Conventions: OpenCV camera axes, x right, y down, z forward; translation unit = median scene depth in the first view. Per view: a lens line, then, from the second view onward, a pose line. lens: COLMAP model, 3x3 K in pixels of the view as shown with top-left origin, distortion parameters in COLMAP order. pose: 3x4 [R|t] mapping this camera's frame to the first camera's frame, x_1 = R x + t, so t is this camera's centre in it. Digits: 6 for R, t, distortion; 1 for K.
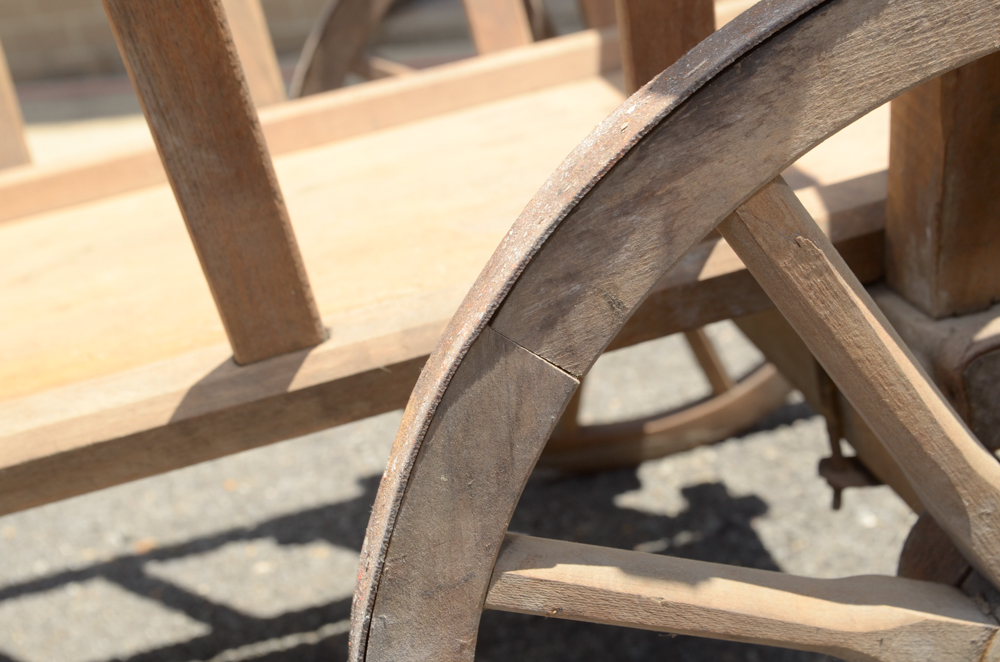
lens RADIAL K [[1435.1, 0, 506.4], [0, 1435.1, 340.5], [0, 0, 1]] dist [0.015435, 0.000000]
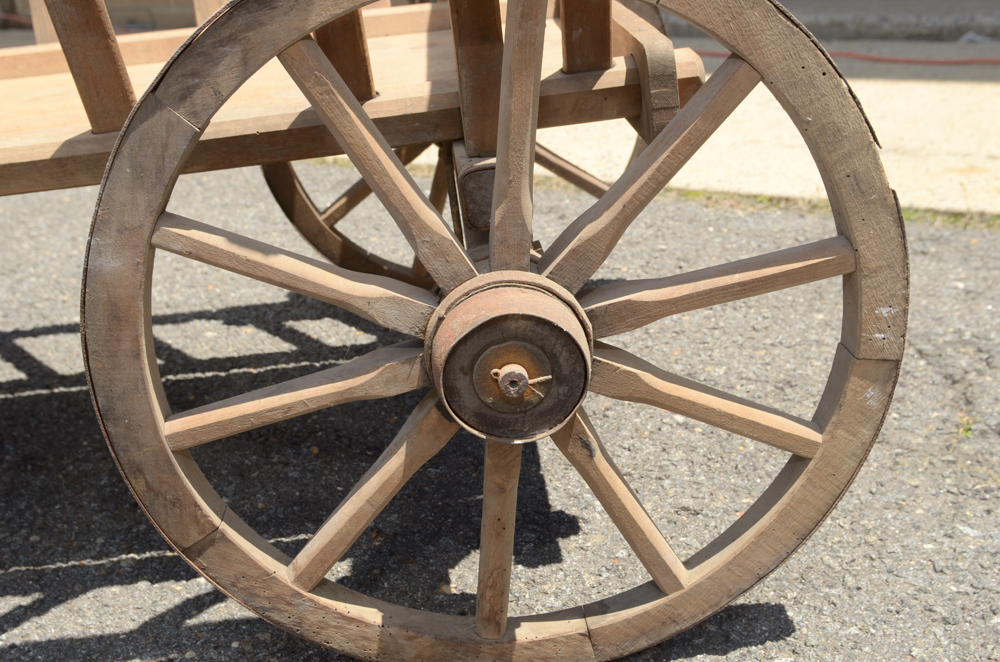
lens RADIAL K [[1124.8, 0, 503.1], [0, 1124.8, 333.5], [0, 0, 1]] dist [-0.028561, 0.000000]
pose [[0.988964, 0.141090, -0.045210, 0.523134], [-0.139109, 0.989284, 0.044334, 0.162532], [0.050981, -0.037556, 0.997993, -0.493488]]
